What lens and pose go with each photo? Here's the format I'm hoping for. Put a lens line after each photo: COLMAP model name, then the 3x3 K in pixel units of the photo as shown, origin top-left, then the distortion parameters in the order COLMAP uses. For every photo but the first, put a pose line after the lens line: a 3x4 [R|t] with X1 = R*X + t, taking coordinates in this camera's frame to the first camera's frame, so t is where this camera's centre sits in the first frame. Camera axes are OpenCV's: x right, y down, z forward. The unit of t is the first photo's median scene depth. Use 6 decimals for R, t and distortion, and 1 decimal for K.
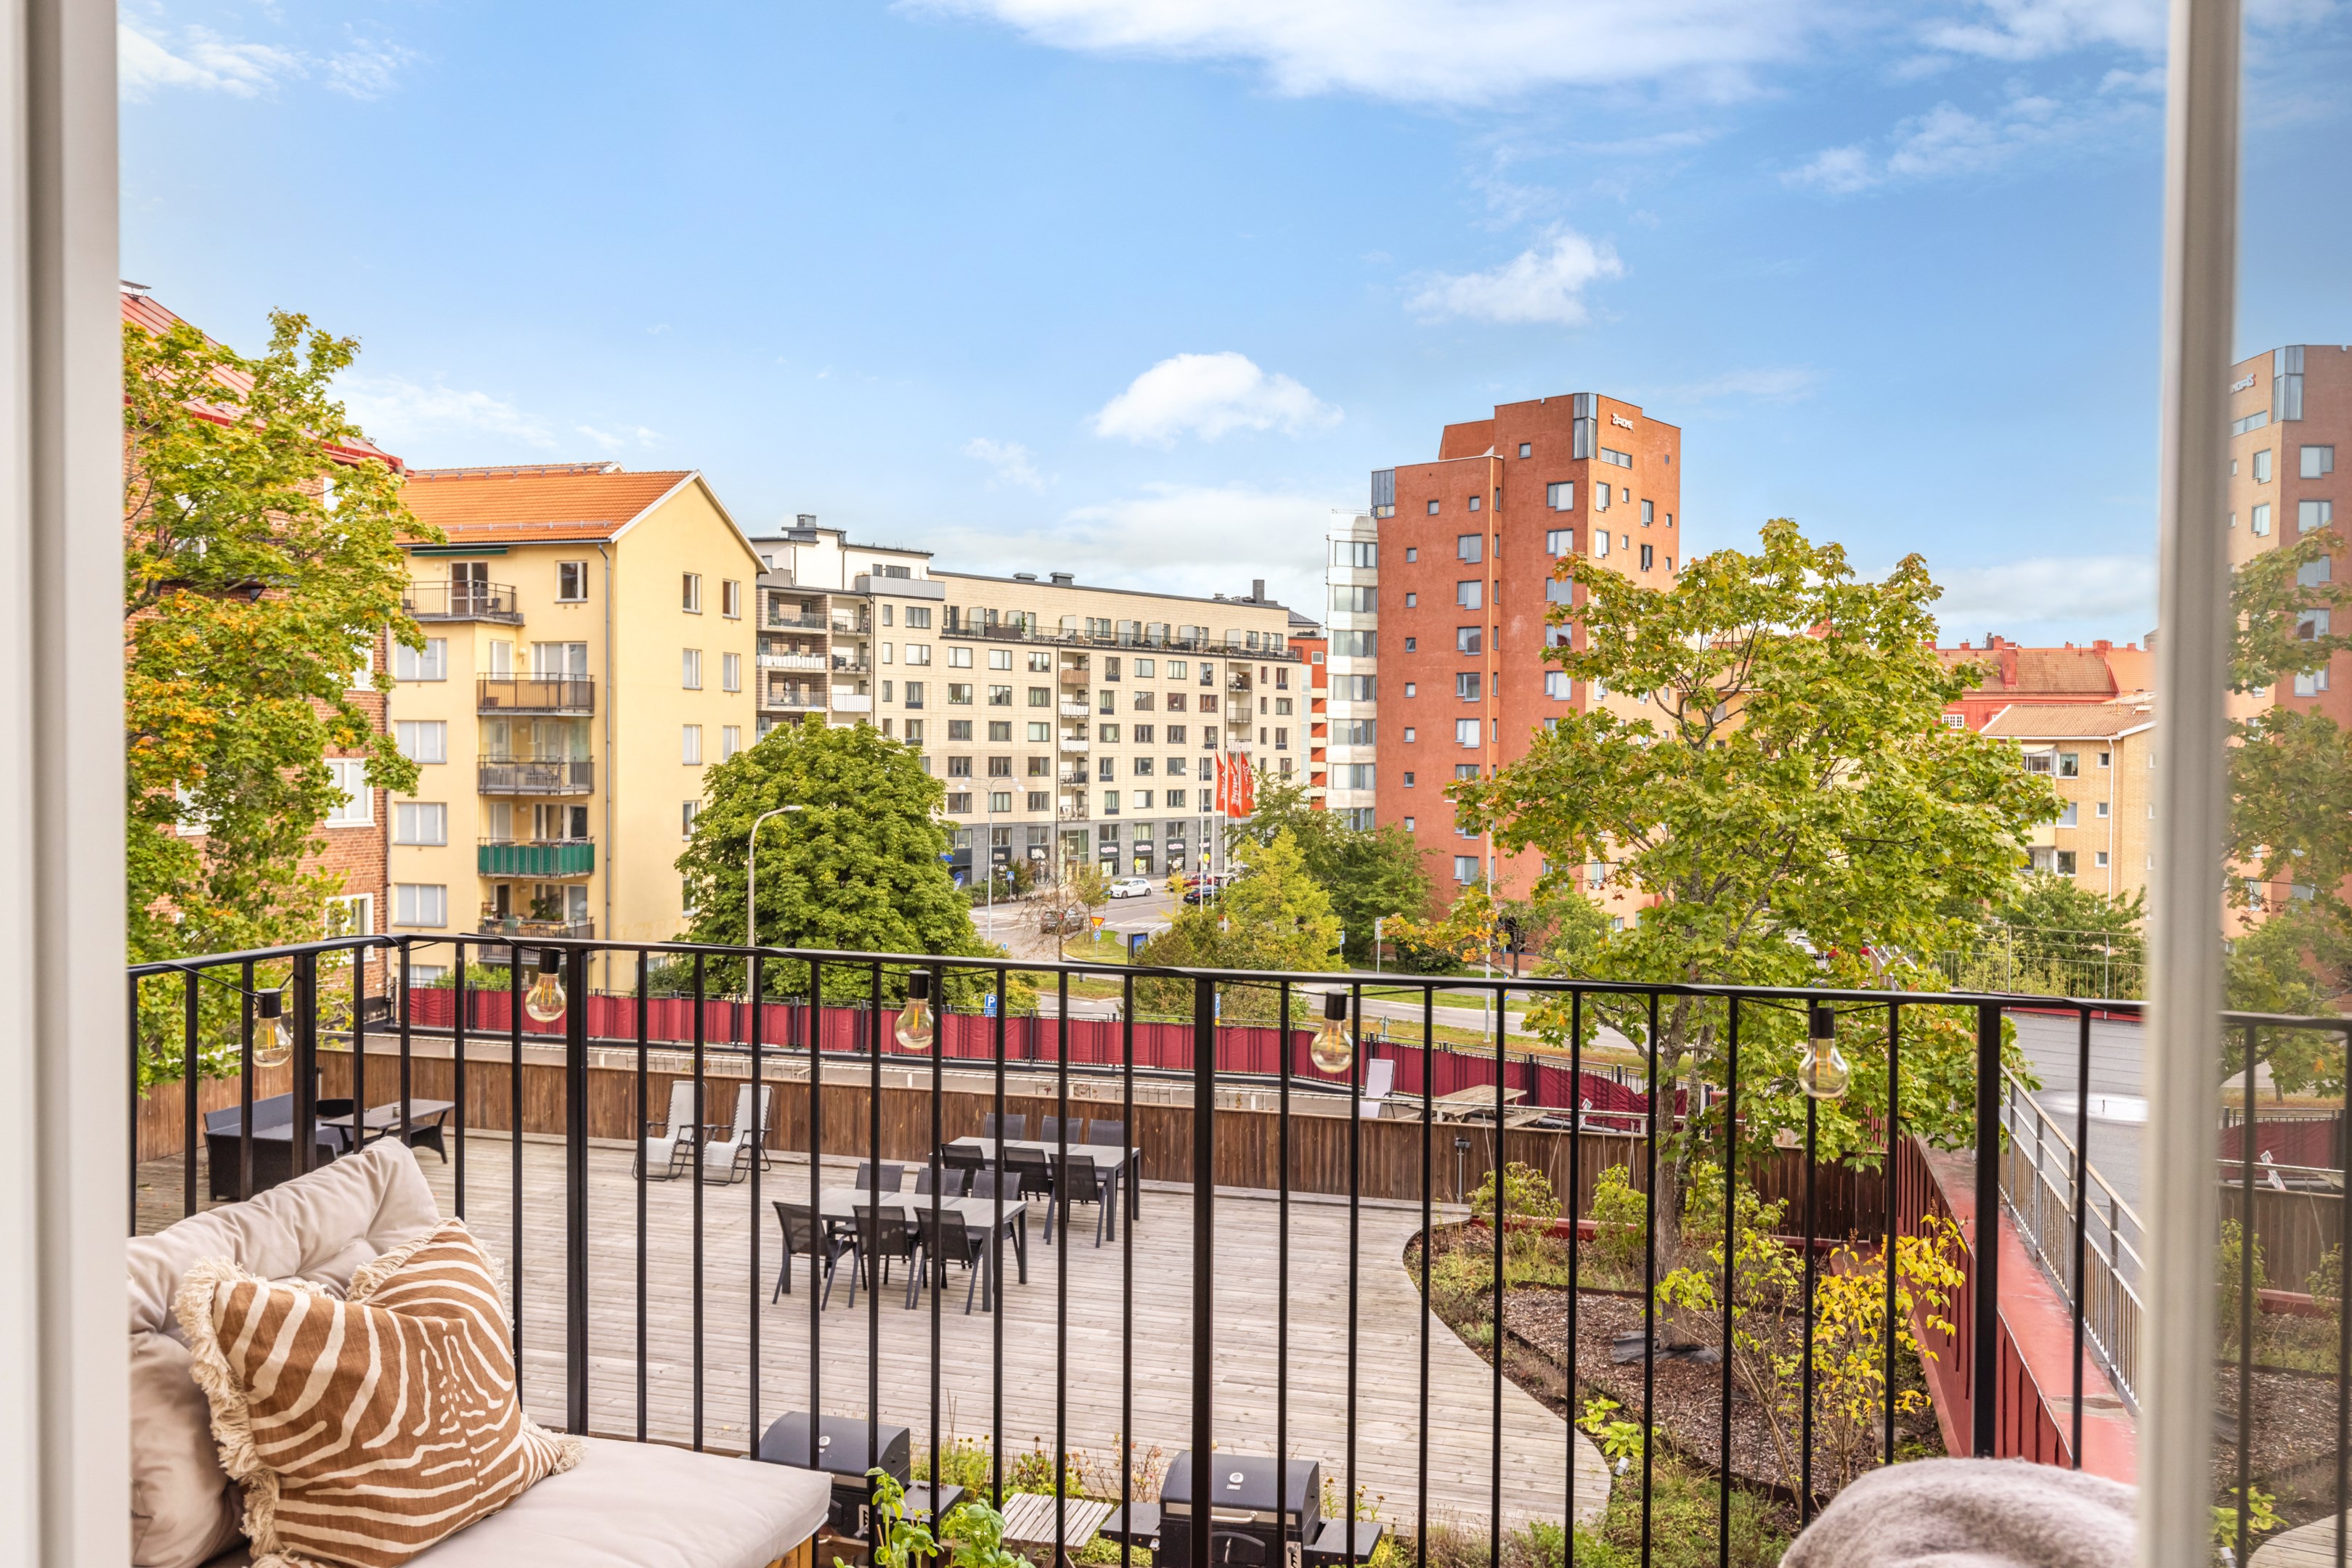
lens RADIAL K [[1821.7, 0, 1177.8], [0, 1821.7, 805.5], [0, 0, 1]] dist [0.010486, -0.003637]
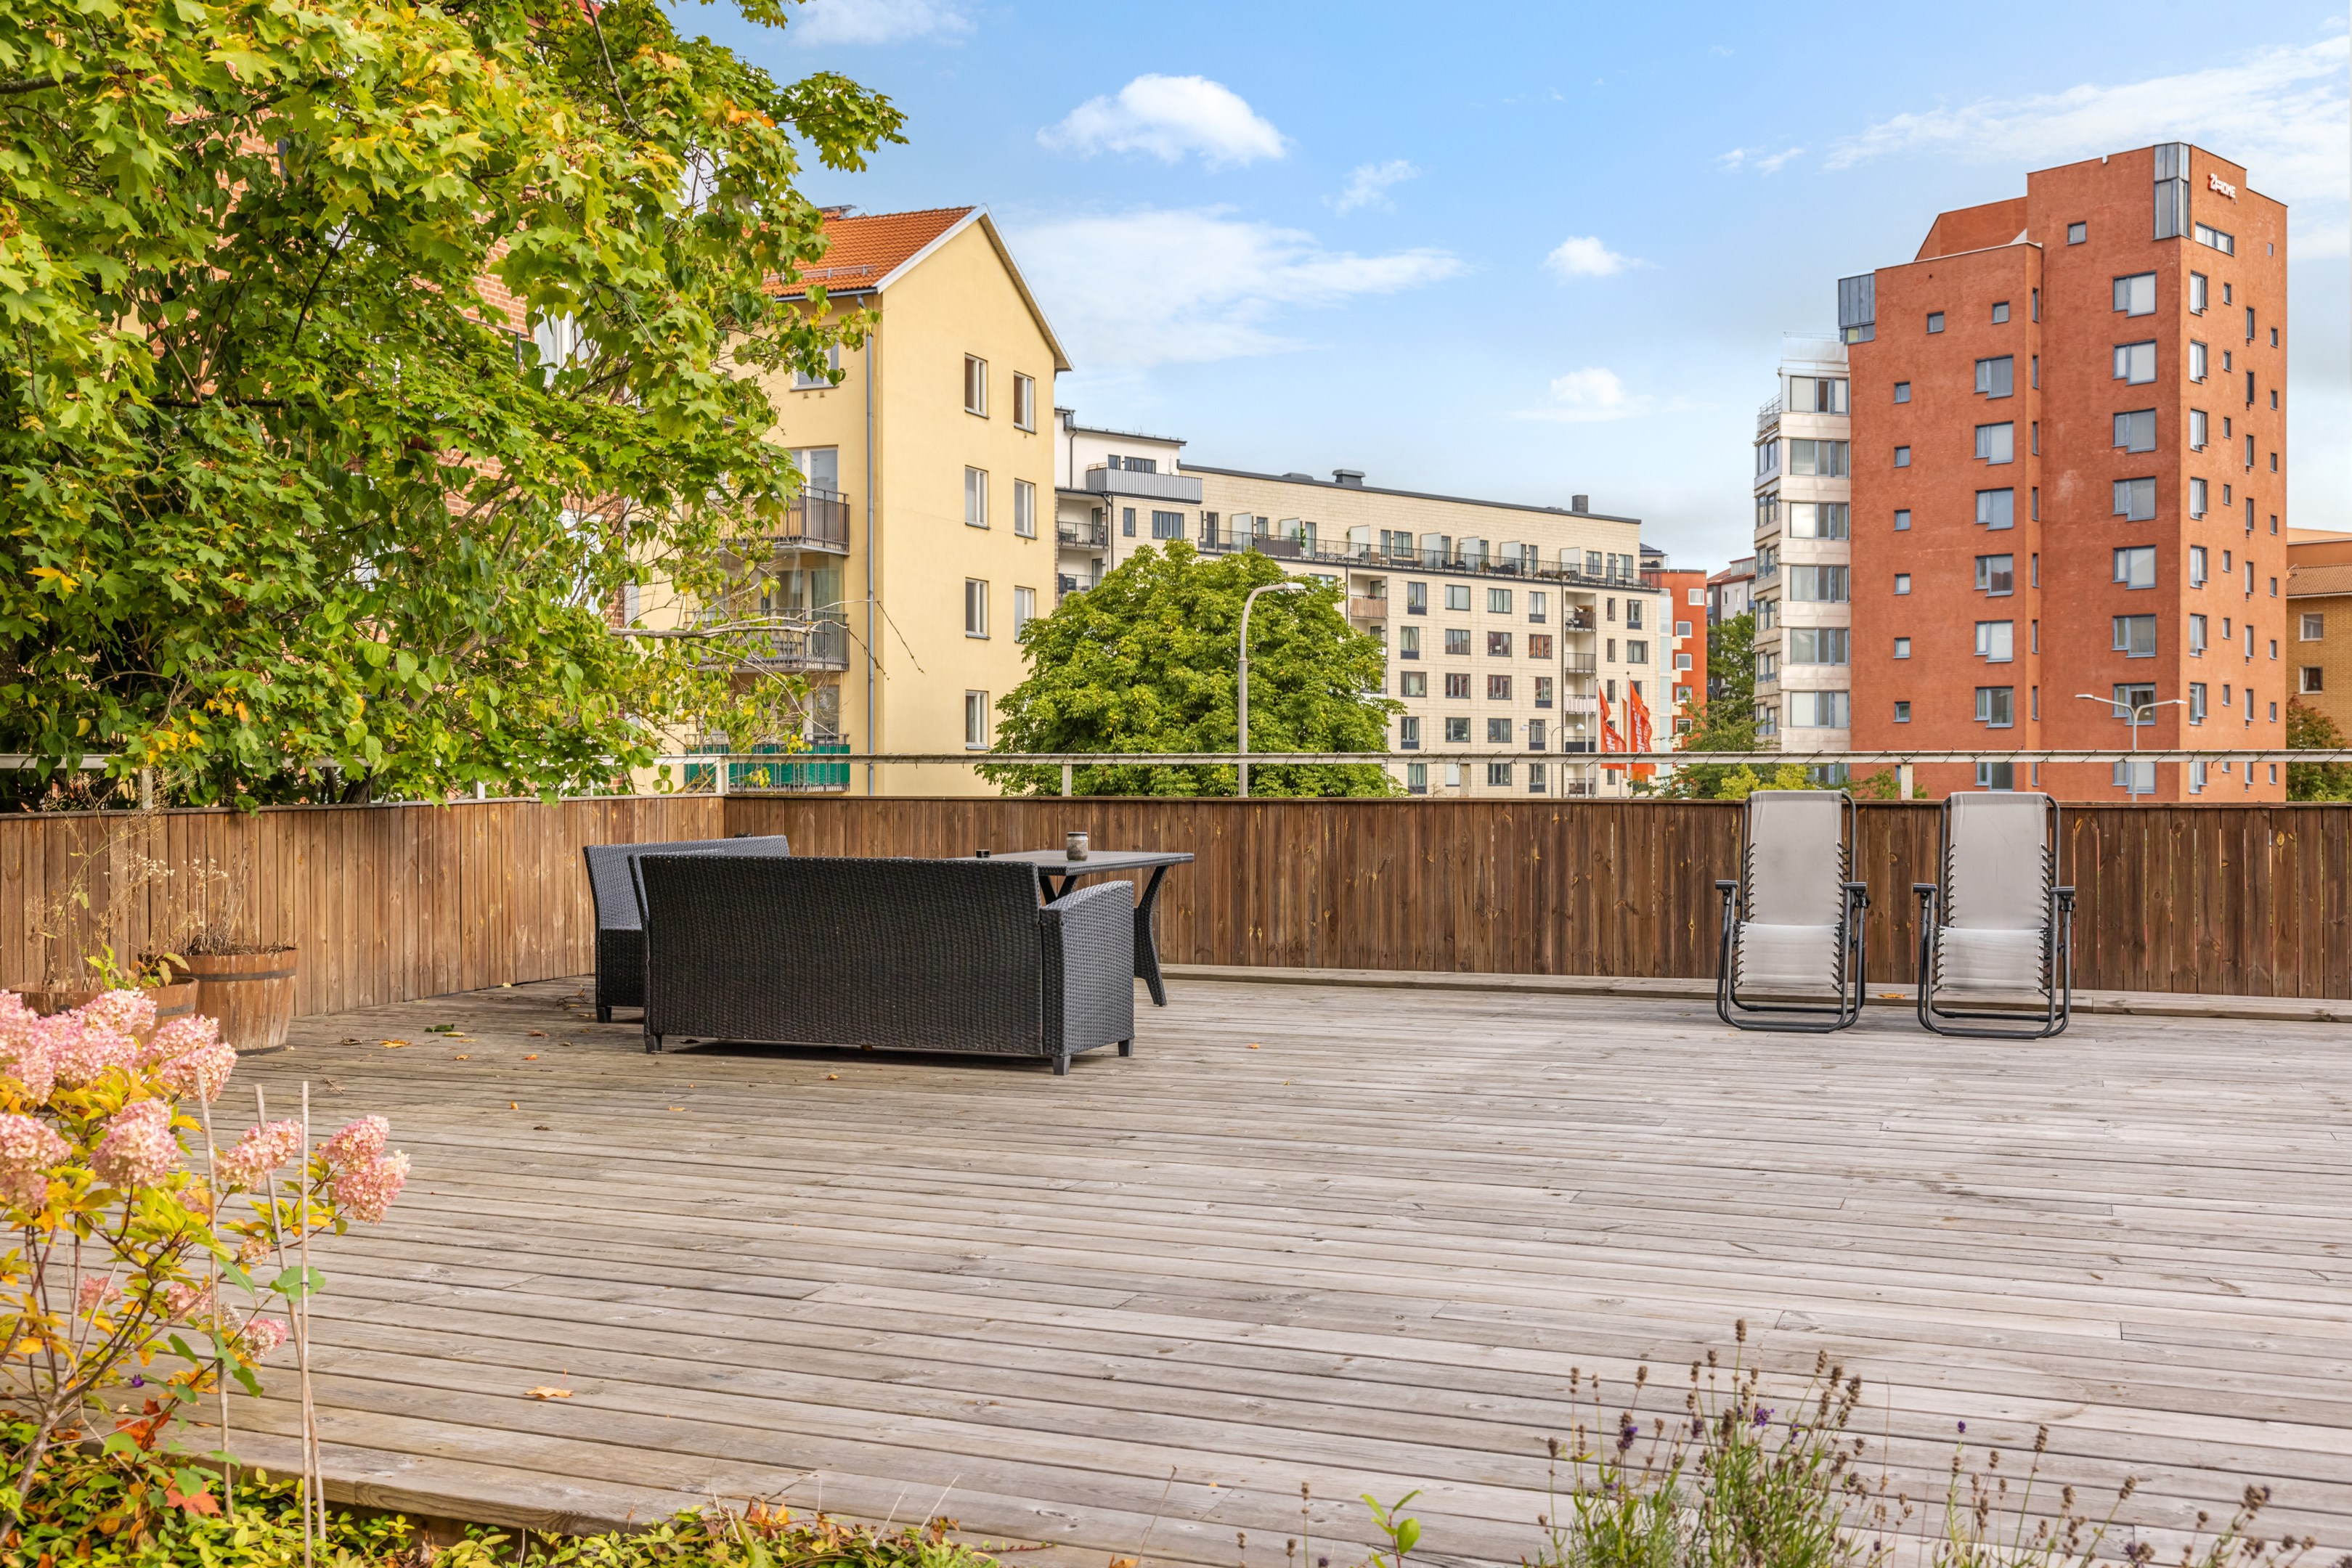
lens RADIAL K [[2293.0, 0, 1175.4], [0, 2293.0, 786.4], [0, 0, 1]] dist [0.003294, 0.000000]
pose [[0.994940, -0.009728, -0.100003, -0.065618], [0.007891, 0.999793, -0.018753, 0.029981], [0.100165, 0.017869, 0.994810, 0.096702]]
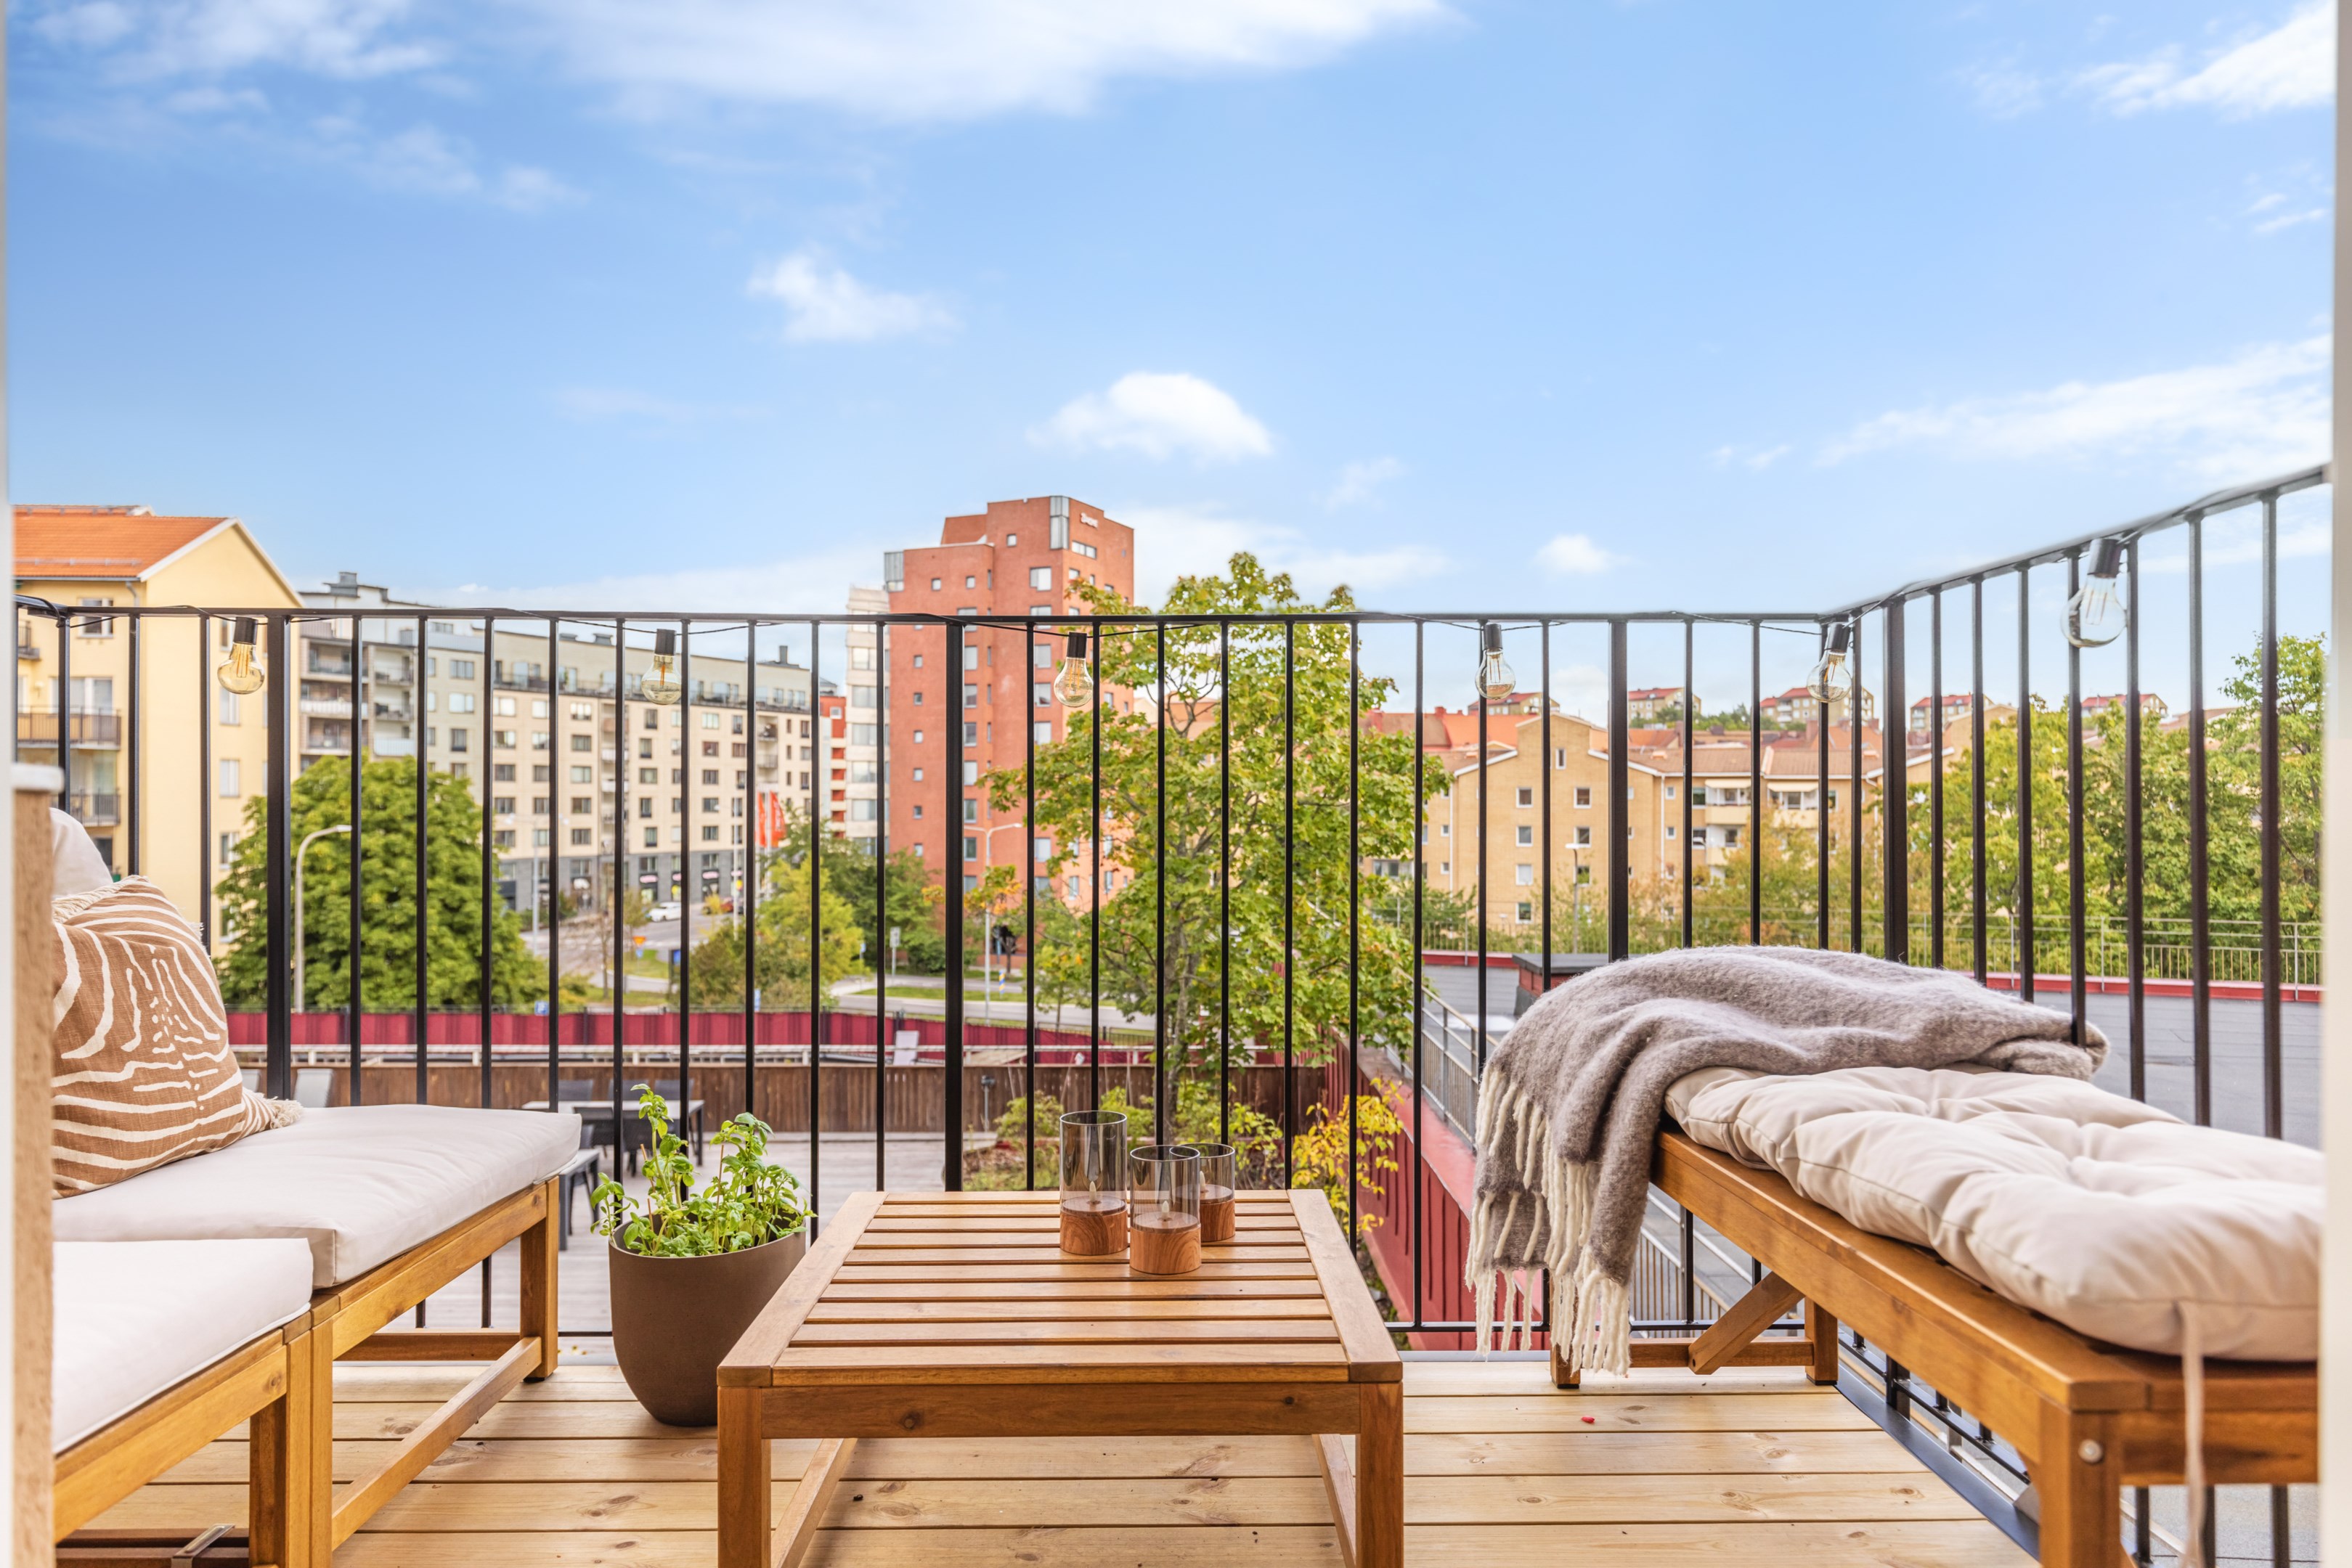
lens RADIAL K [[1521.4, 0, 1185.8], [0, 1521.4, 803.8], [0, 0, 1]] dist [0.004639, -0.000939]
pose [[0.954308, -0.006182, 0.298760, -0.002802], [0.013465, 0.999660, -0.022325, 0.005008], [-0.298521, 0.025327, 0.954067, 0.002214]]
